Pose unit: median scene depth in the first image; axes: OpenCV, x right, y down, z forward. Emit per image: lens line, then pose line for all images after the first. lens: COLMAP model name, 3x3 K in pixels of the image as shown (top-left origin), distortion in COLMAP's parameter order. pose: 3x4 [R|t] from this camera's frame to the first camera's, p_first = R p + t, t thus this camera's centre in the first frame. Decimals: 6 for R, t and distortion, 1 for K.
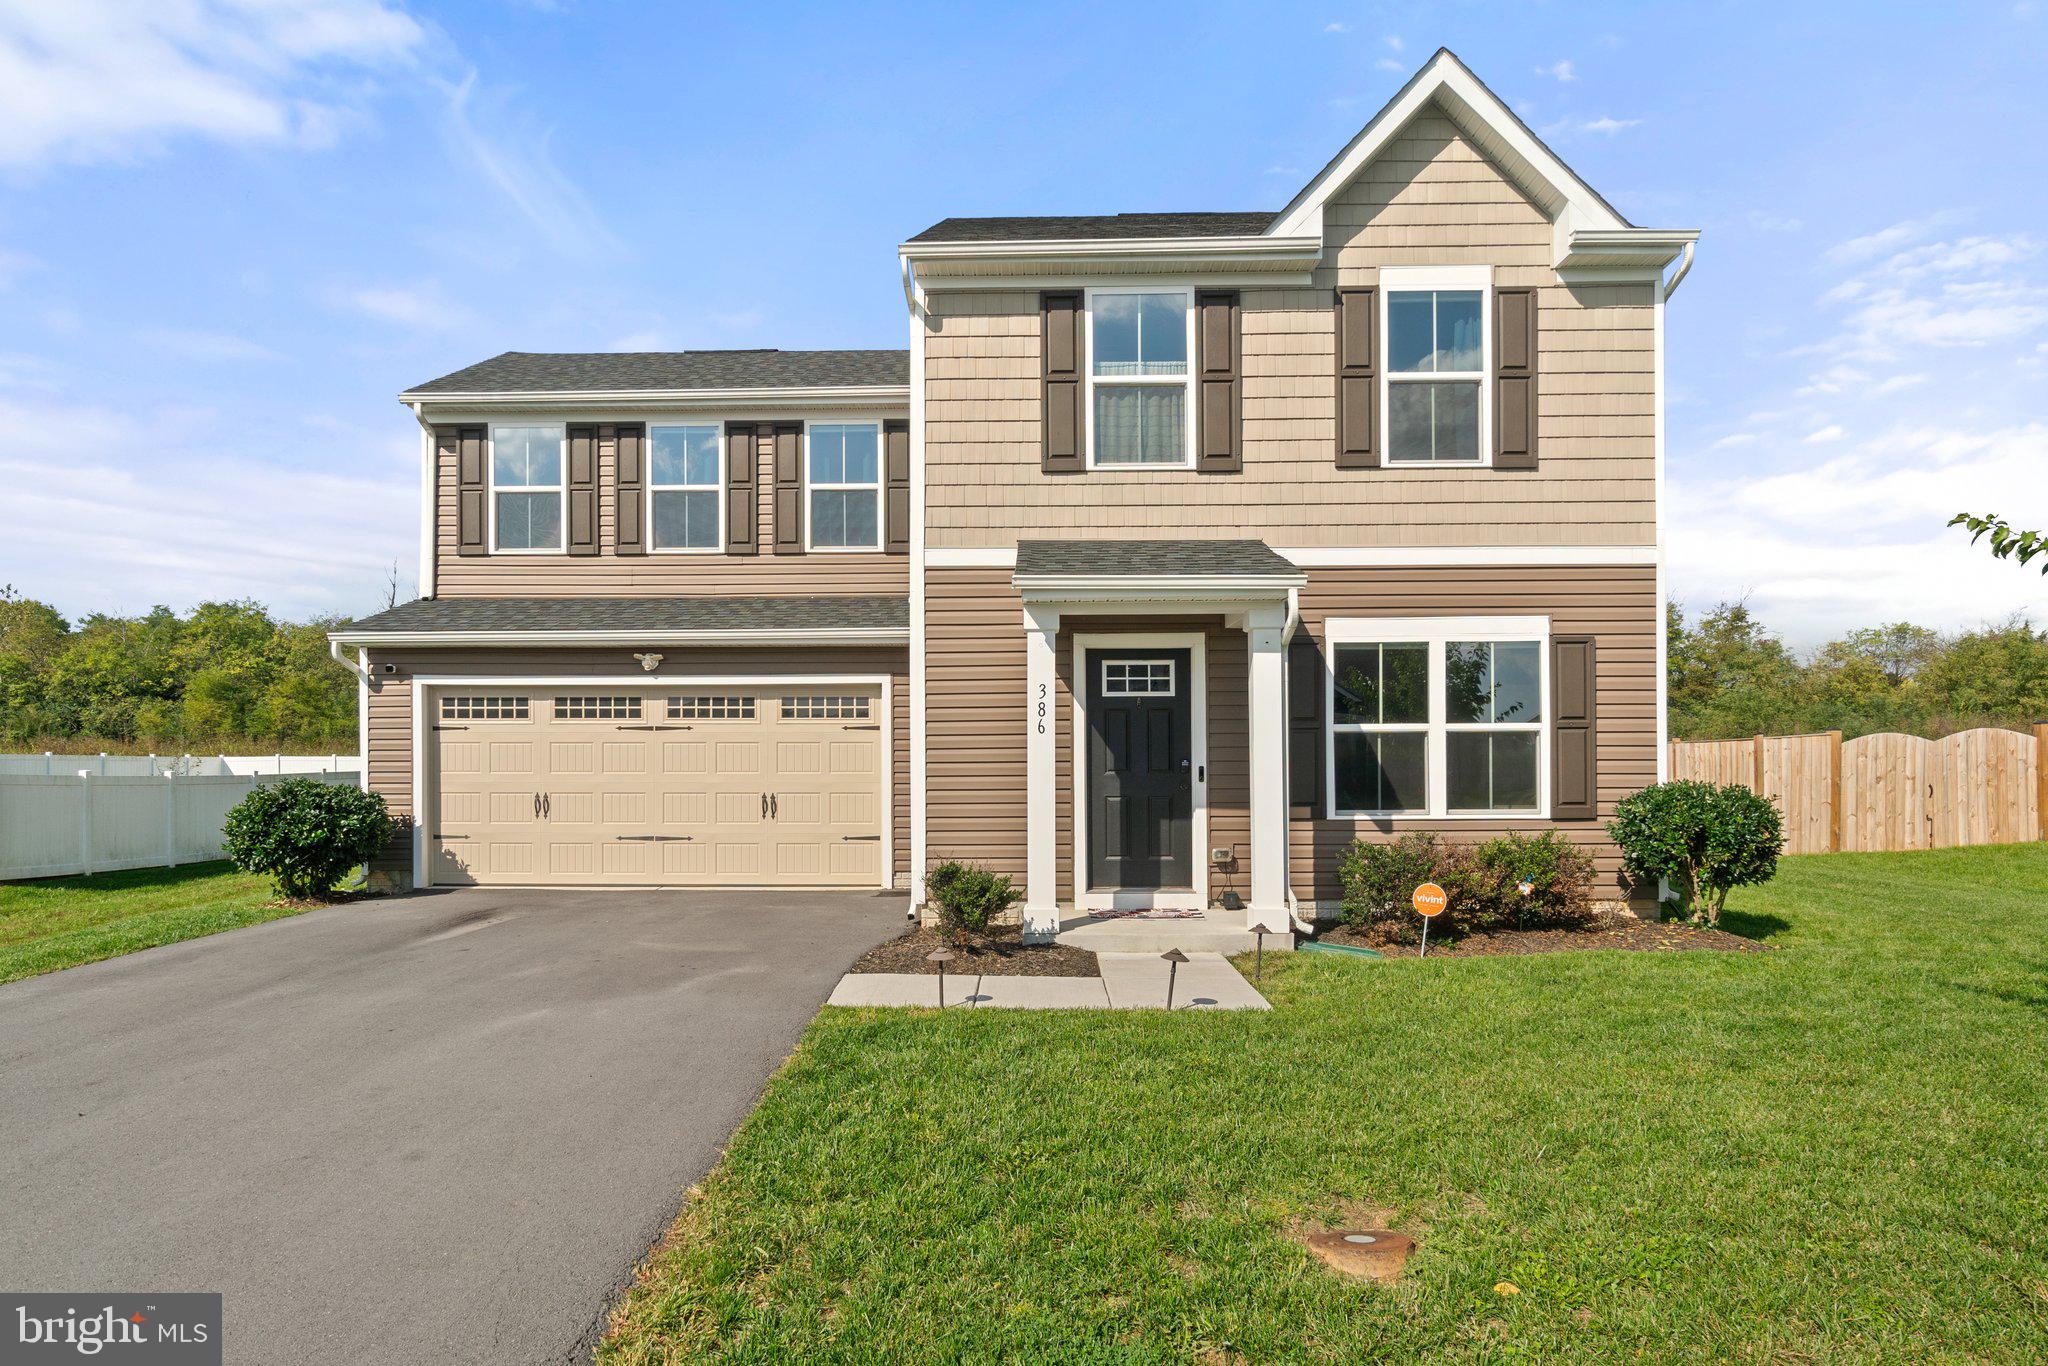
lens RADIAL K [[1172.8, 0, 1024.9], [0, 1172.8, 753.4], [0, 0, 1]] dist [0.001062, 0.000360]
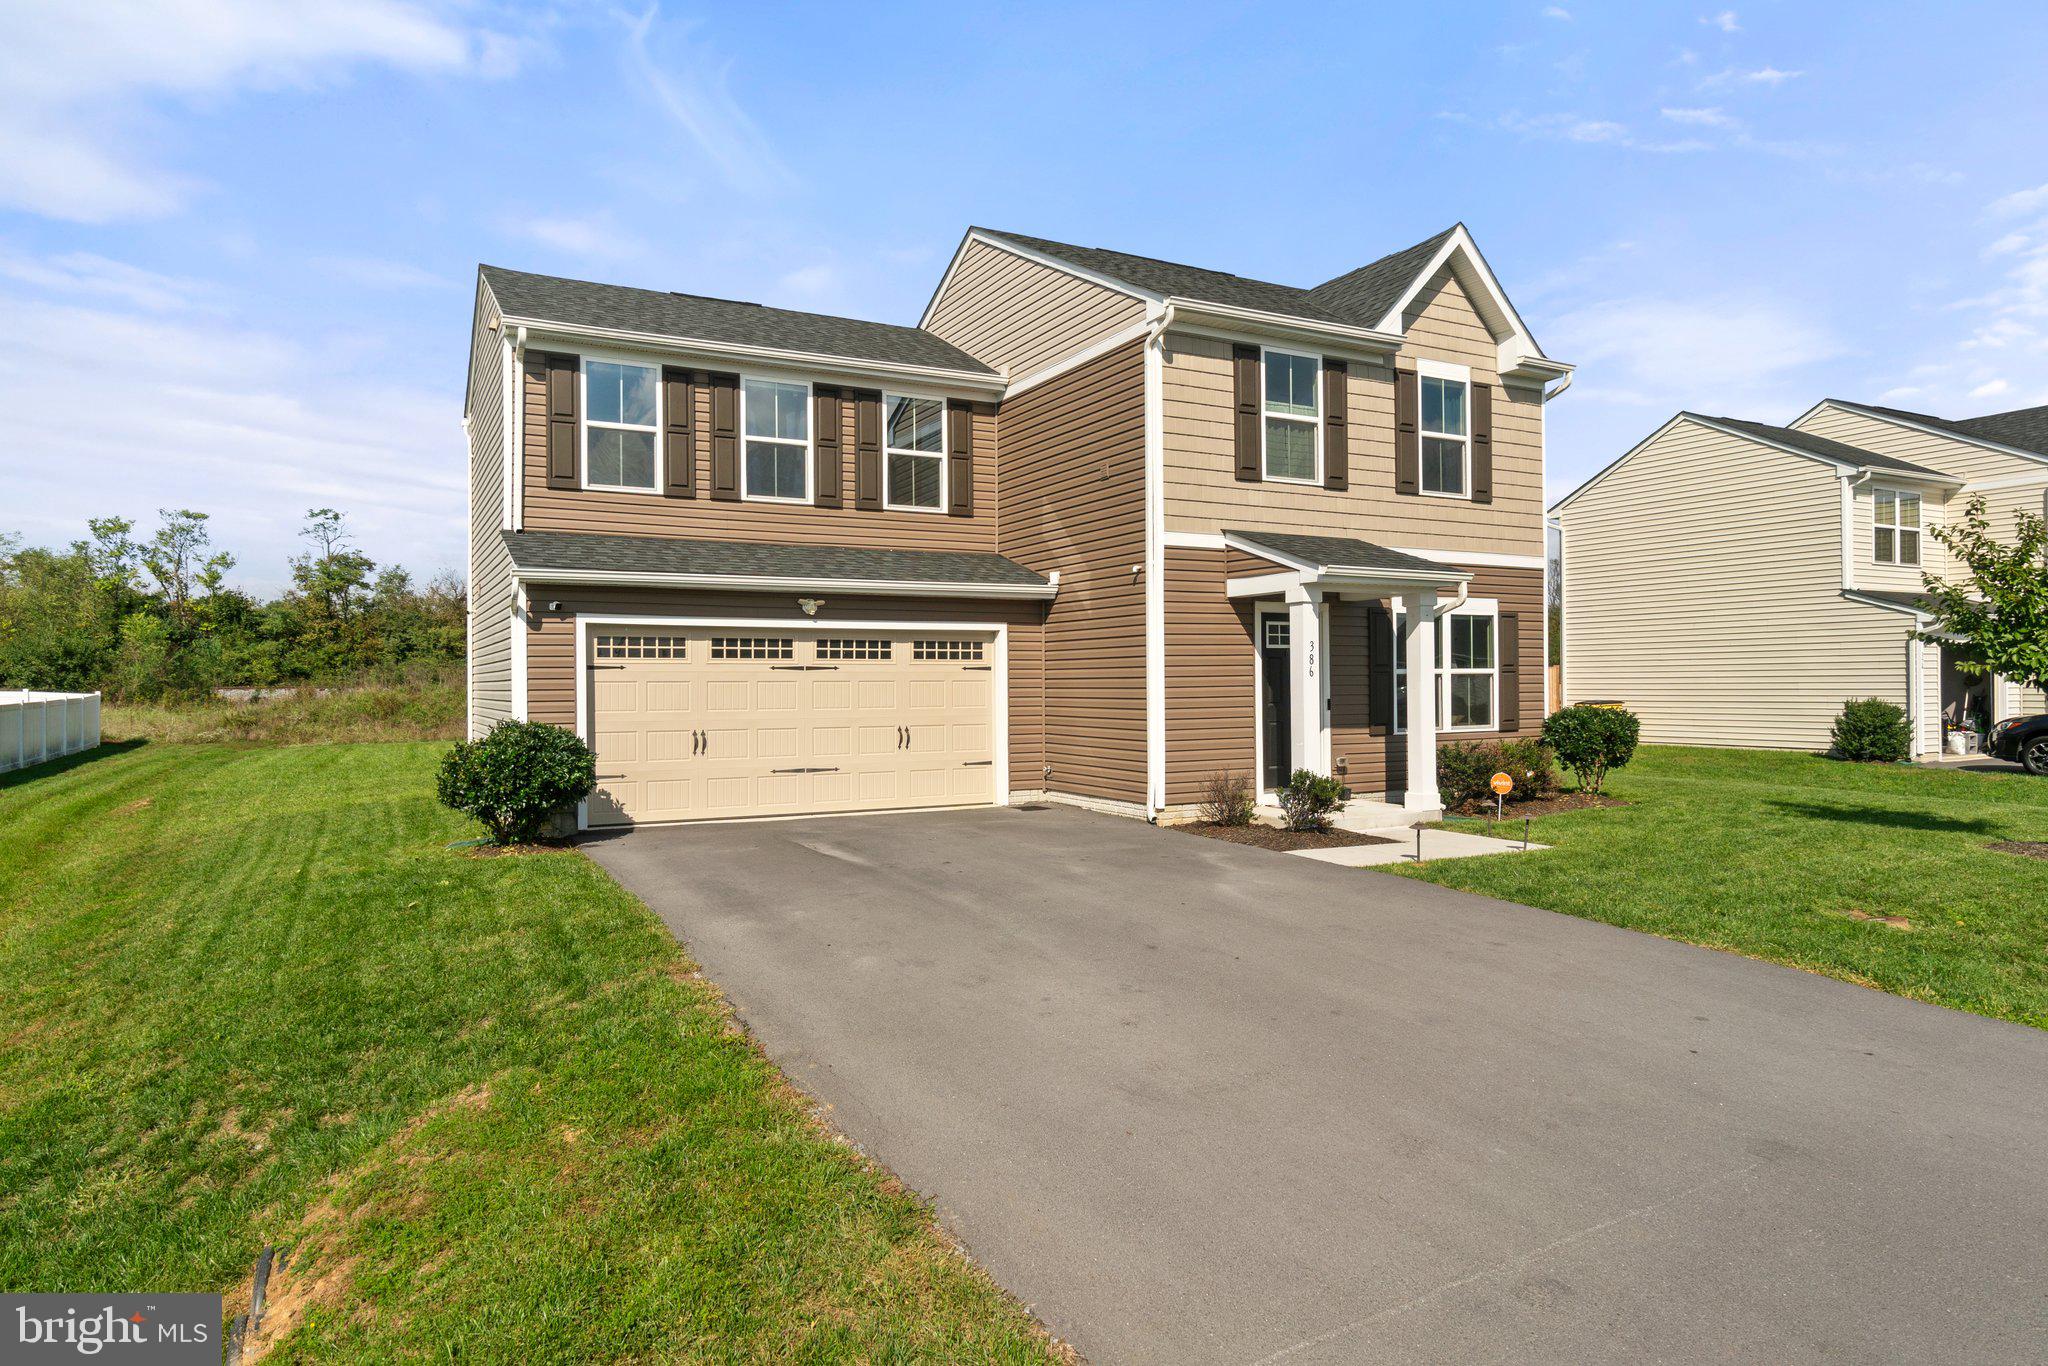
lens RADIAL K [[1189.6, 0, 1024.0], [0, 1189.6, 683.0], [0, 0, 1]] dist [-0.003170, -0.000426]
pose [[0.875937, -0.002264, 0.482419, -0.847335], [0.003688, 0.999991, -0.002003, -0.006212], [-0.482411, 0.003534, 0.875938, -0.066469]]
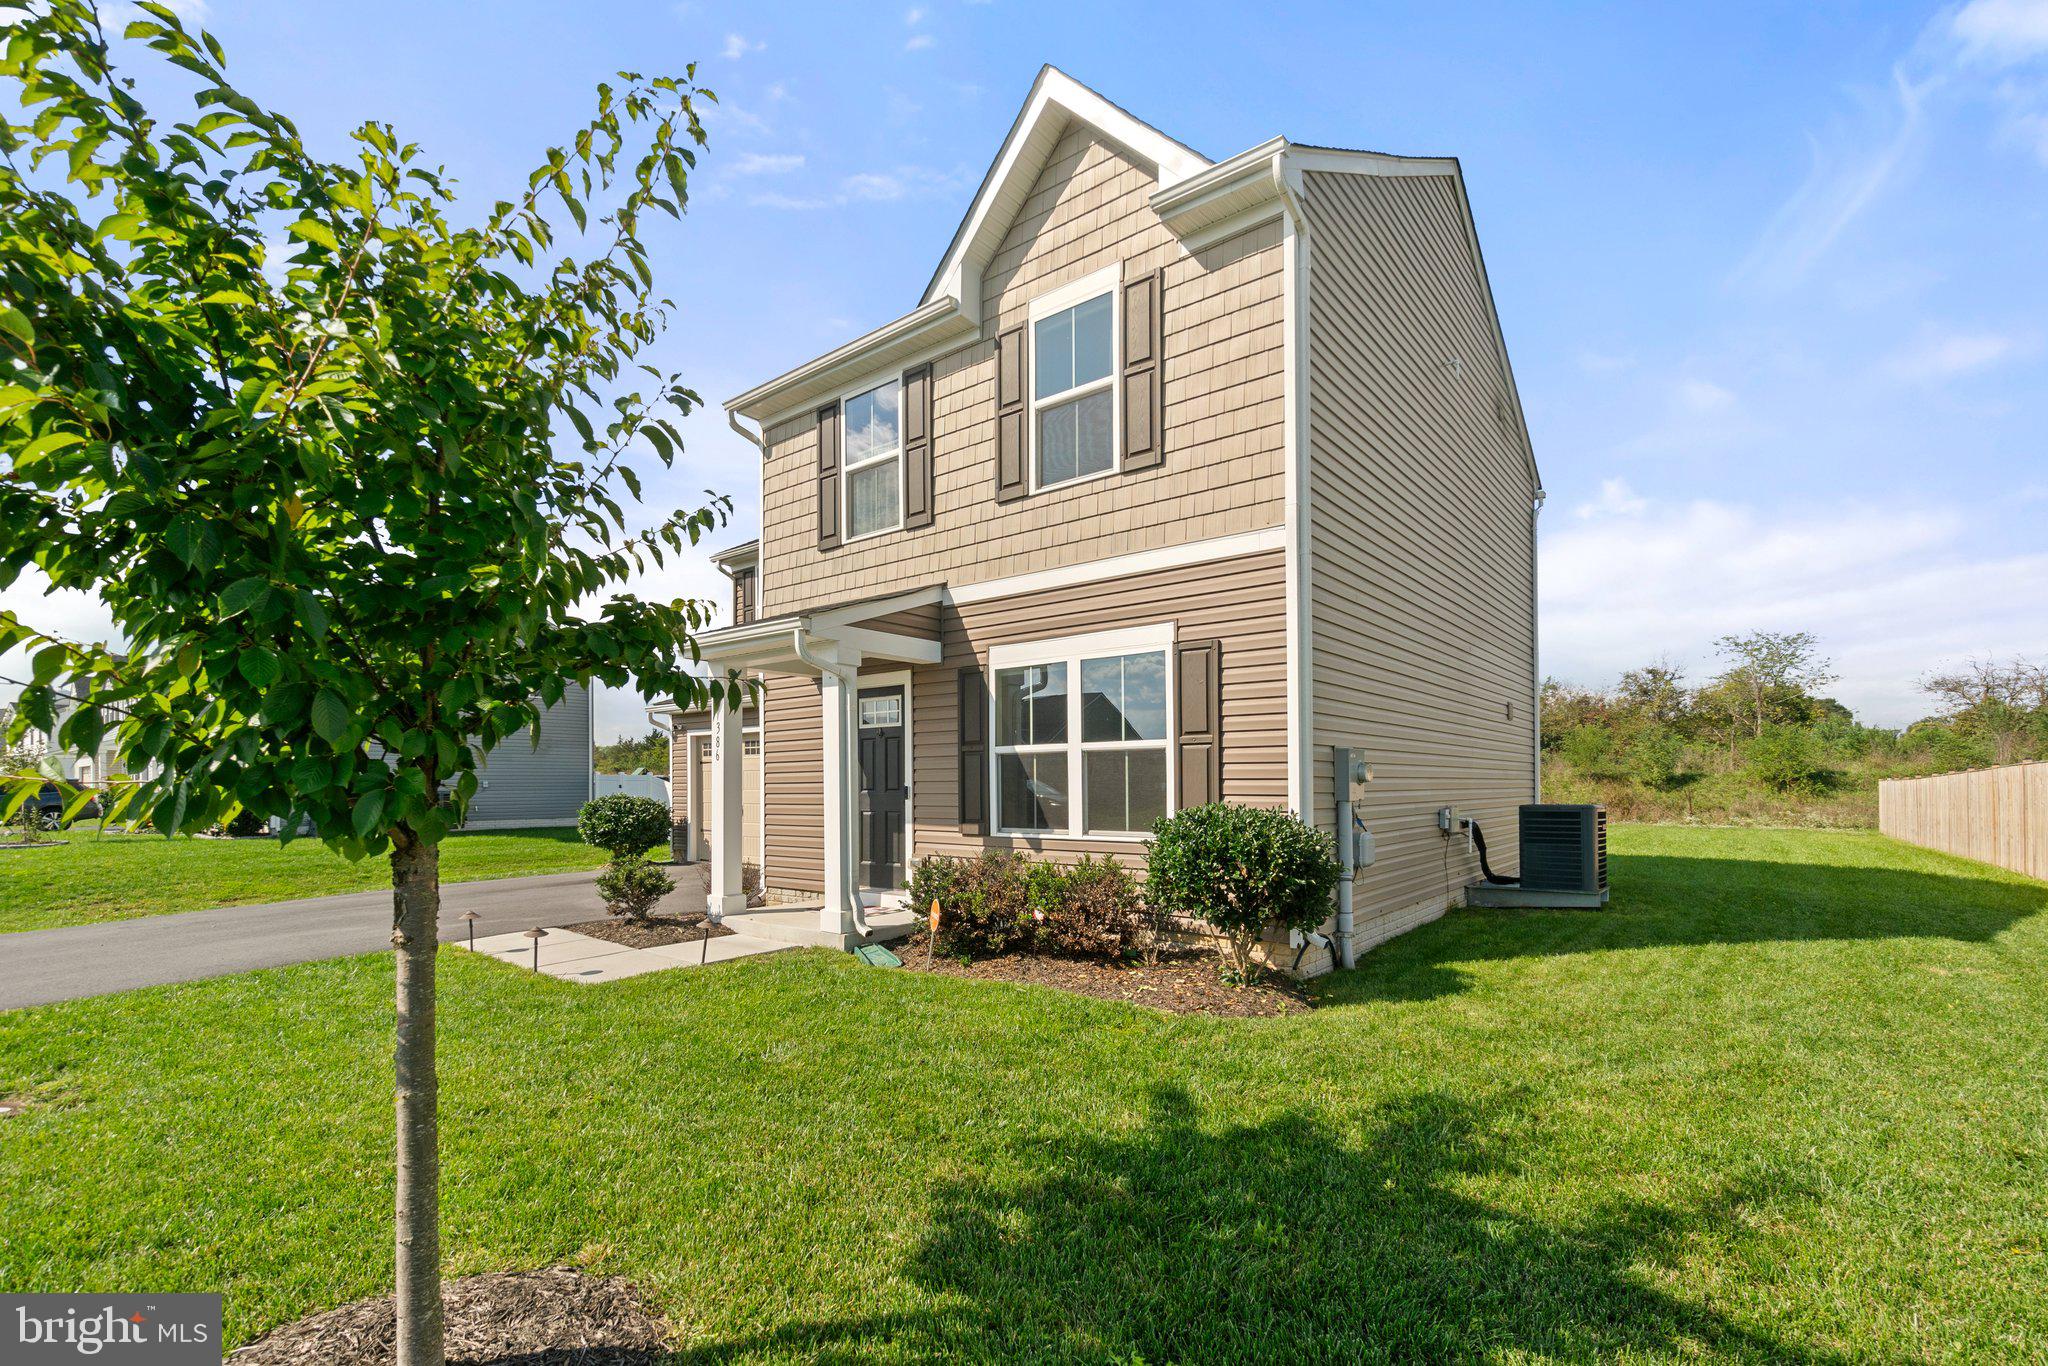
lens RADIAL K [[915.6, 0, 1023.6], [0, 915.6, 779.9], [0, 0, 1]] dist [0.000483, 0.000016]
pose [[0.787462, -0.003868, -0.616351, 0.789868], [0.005609, 0.999984, 0.000892, 0.004561], [0.616337, -0.004160, 0.787471, 0.361849]]
